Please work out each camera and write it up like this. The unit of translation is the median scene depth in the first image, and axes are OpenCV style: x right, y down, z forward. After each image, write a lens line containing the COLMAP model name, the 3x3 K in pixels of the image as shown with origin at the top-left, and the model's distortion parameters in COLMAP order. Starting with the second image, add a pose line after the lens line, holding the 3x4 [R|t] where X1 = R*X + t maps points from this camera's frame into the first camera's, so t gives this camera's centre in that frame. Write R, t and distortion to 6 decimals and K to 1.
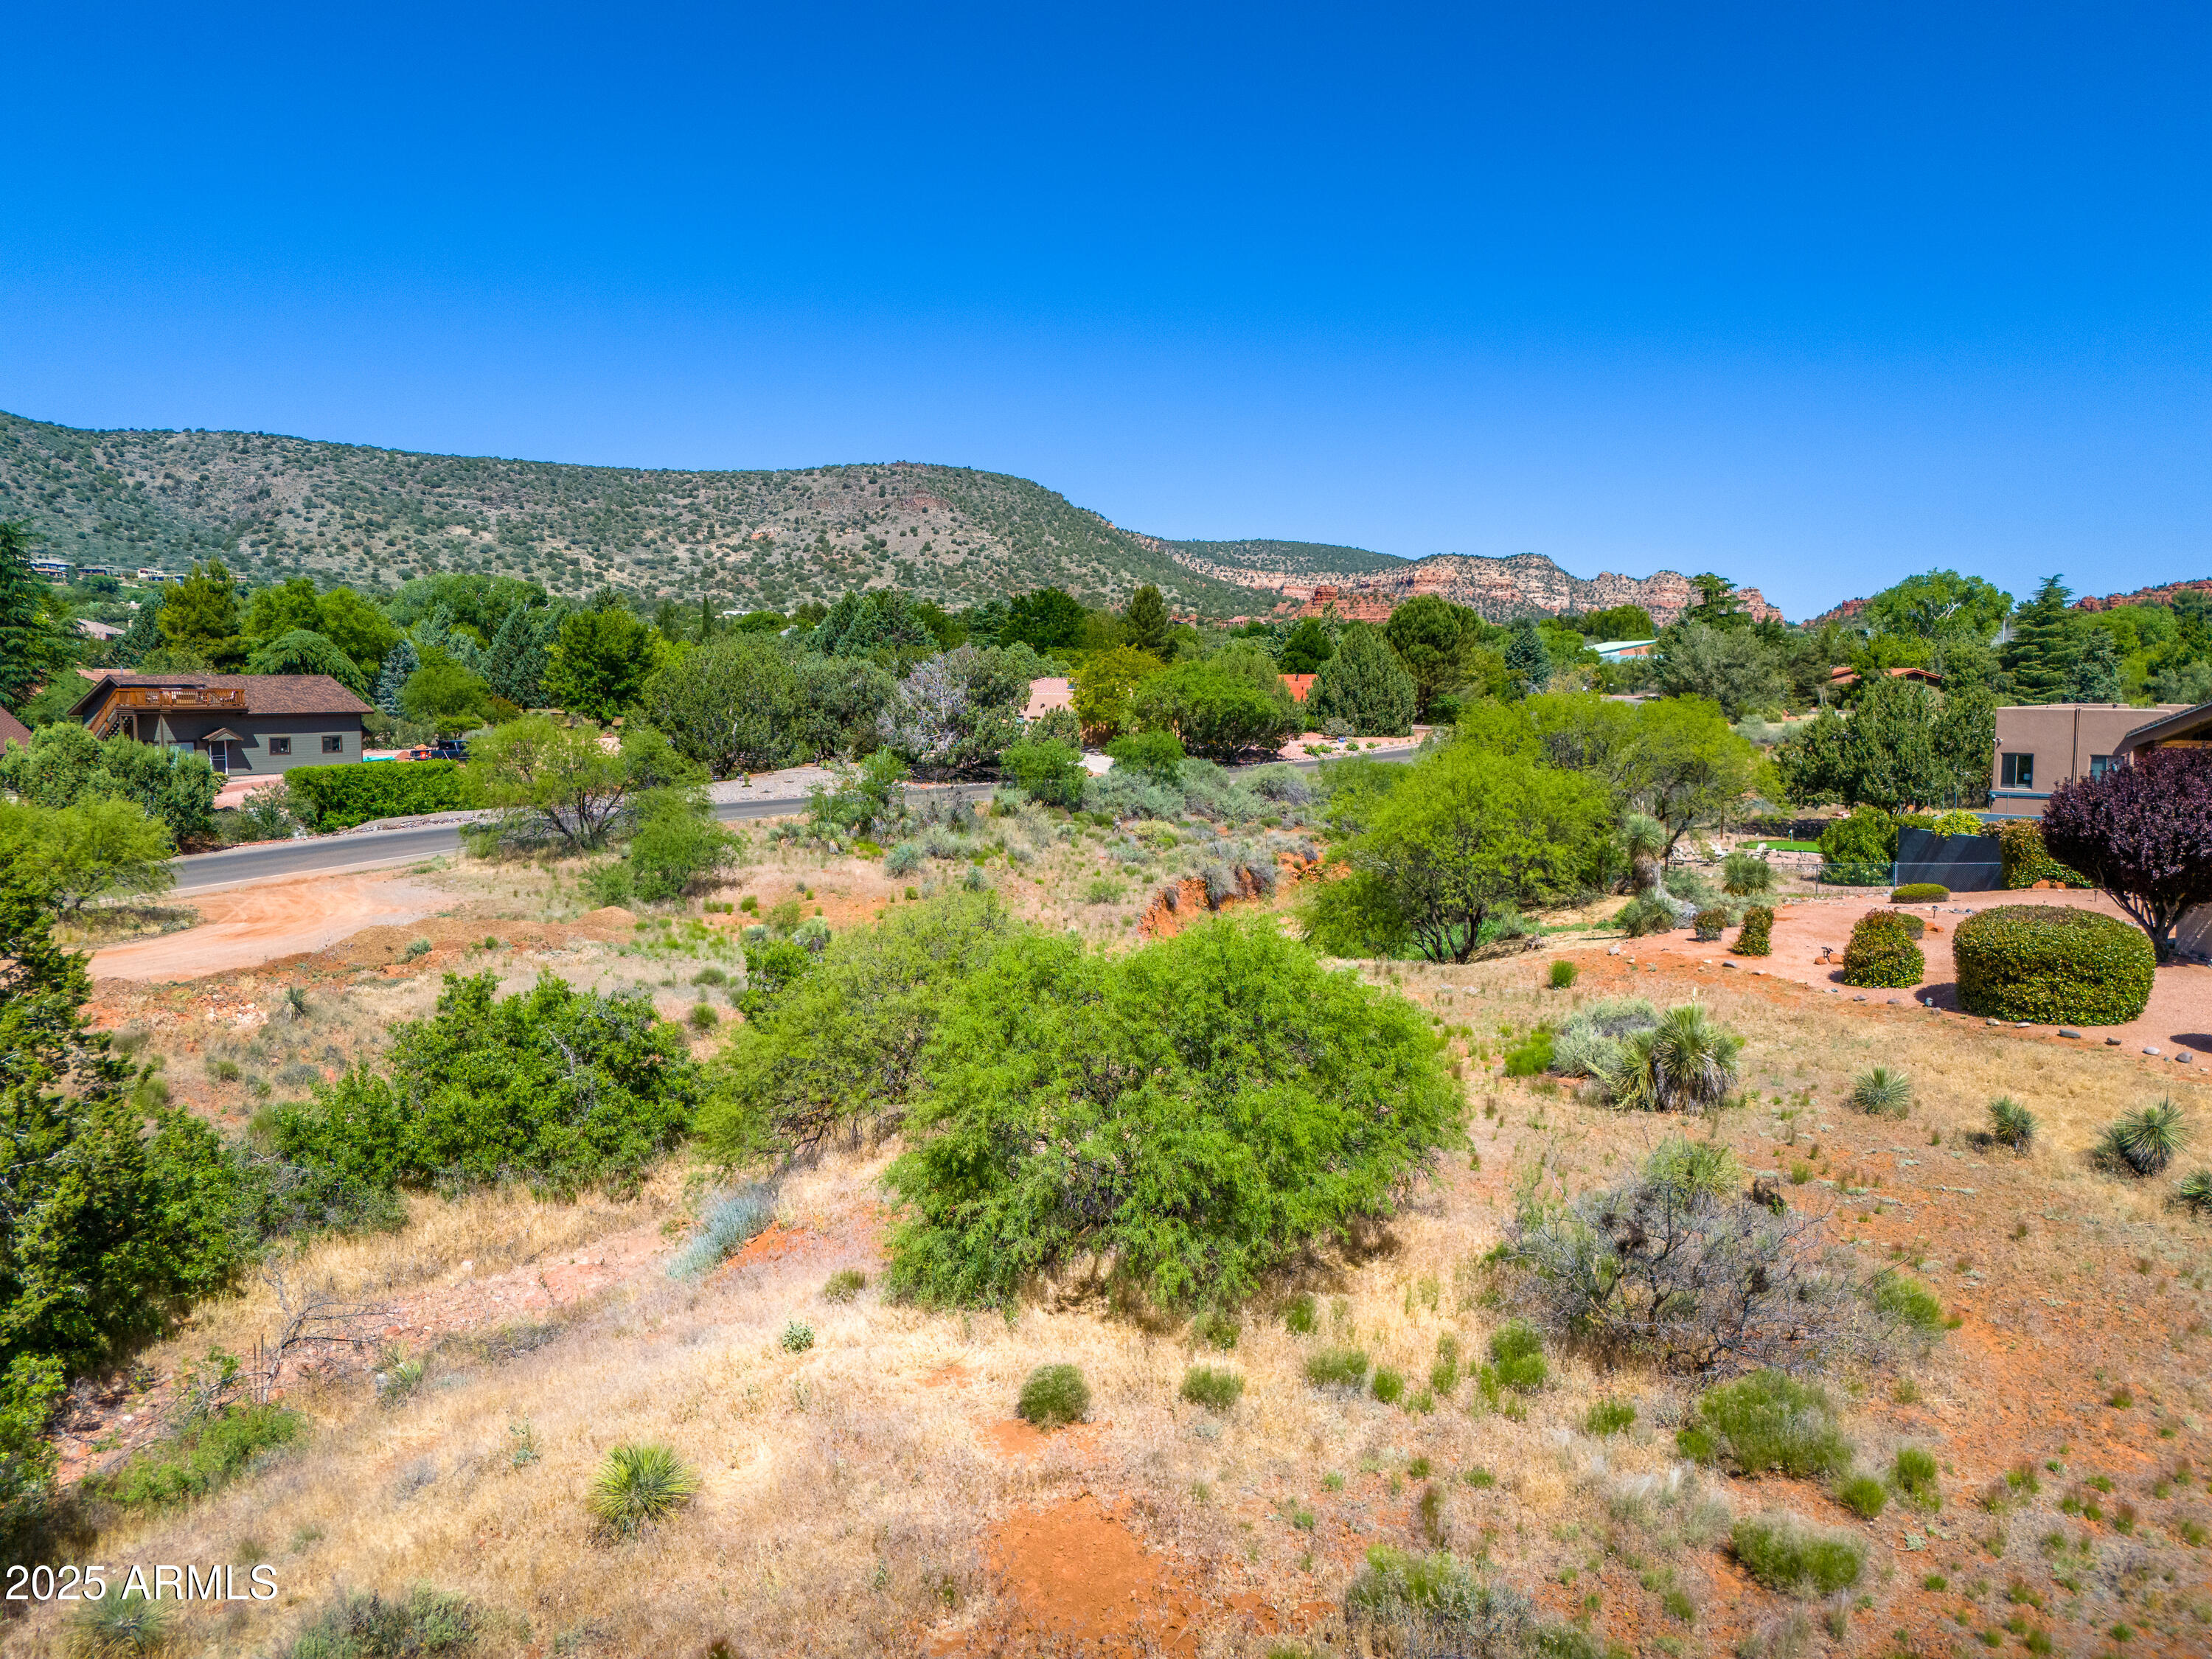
lens RADIAL K [[1611.7, 0, 1105.7], [0, 1611.7, 850.5], [0, 0, 1]] dist [0.063266, -0.051849]
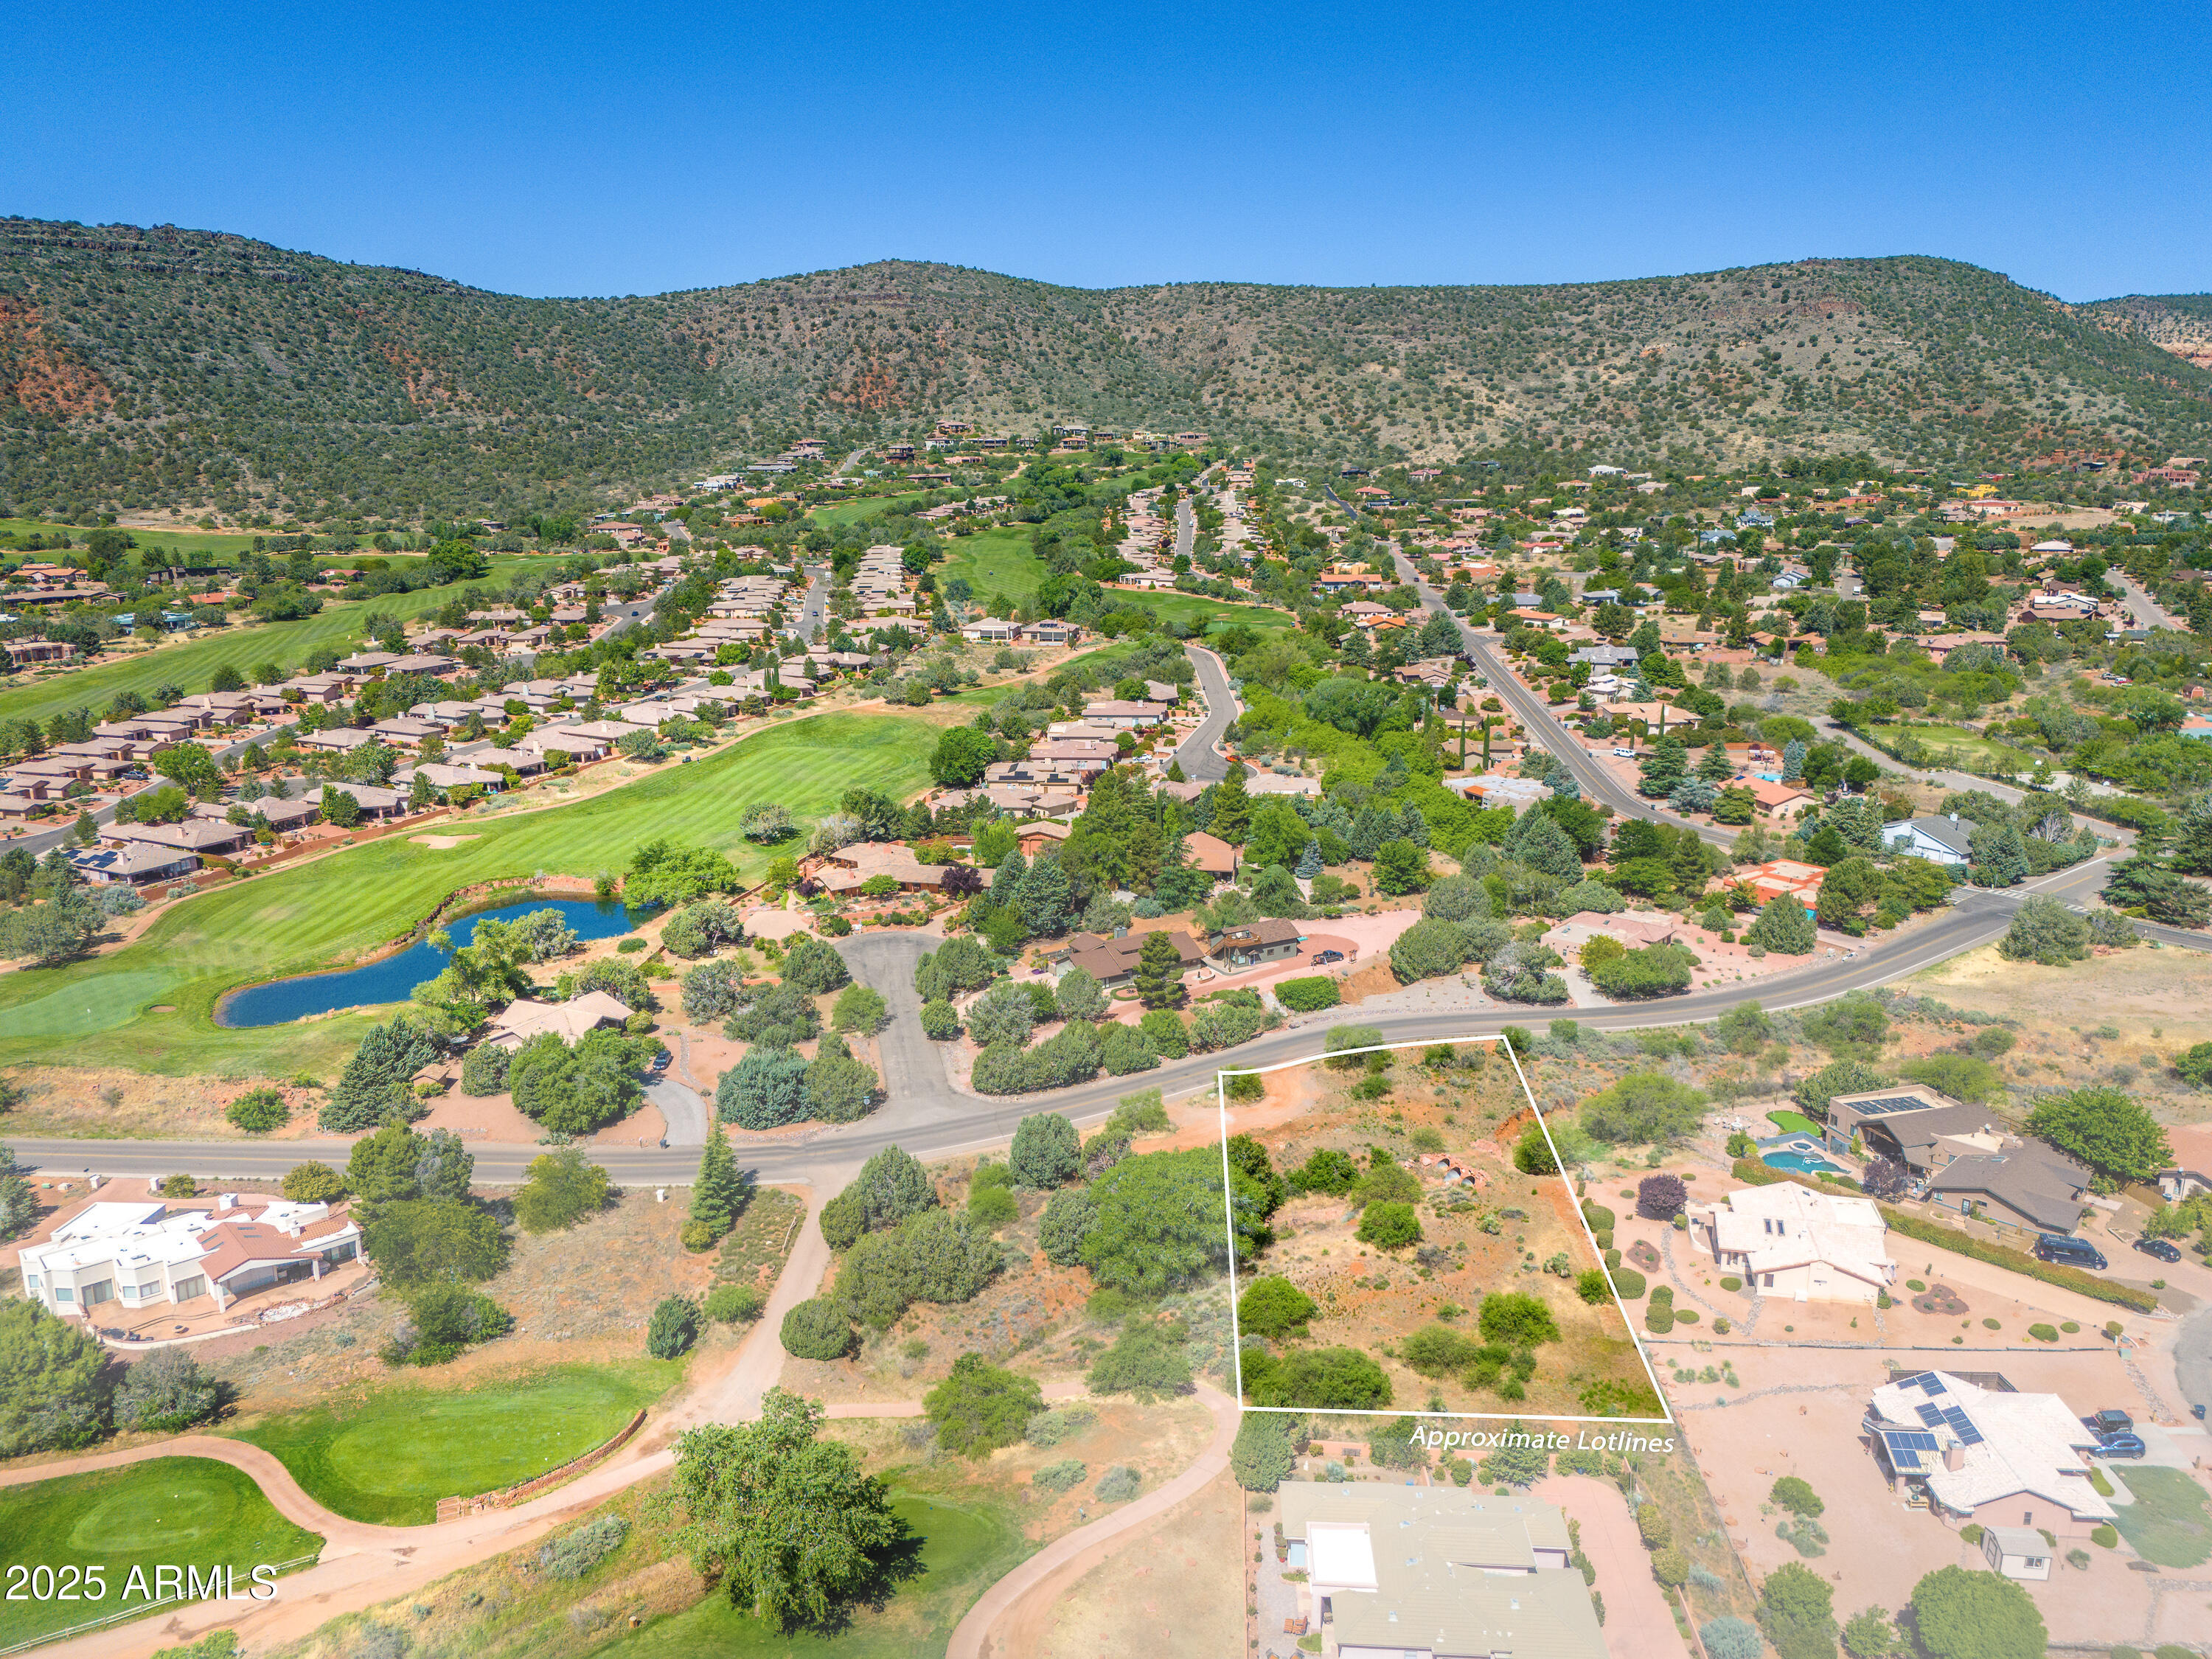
lens RADIAL K [[1634.4, 0, 1106.0], [0, 1634.4, 829.5], [0, 0, 1]] dist [0.035312, 0.002412]
pose [[0.862305, 0.114439, -0.493288, 0.038899], [-0.043321, 0.987229, 0.153301, -0.044212], [0.504532, -0.110823, 0.856251, -0.097288]]
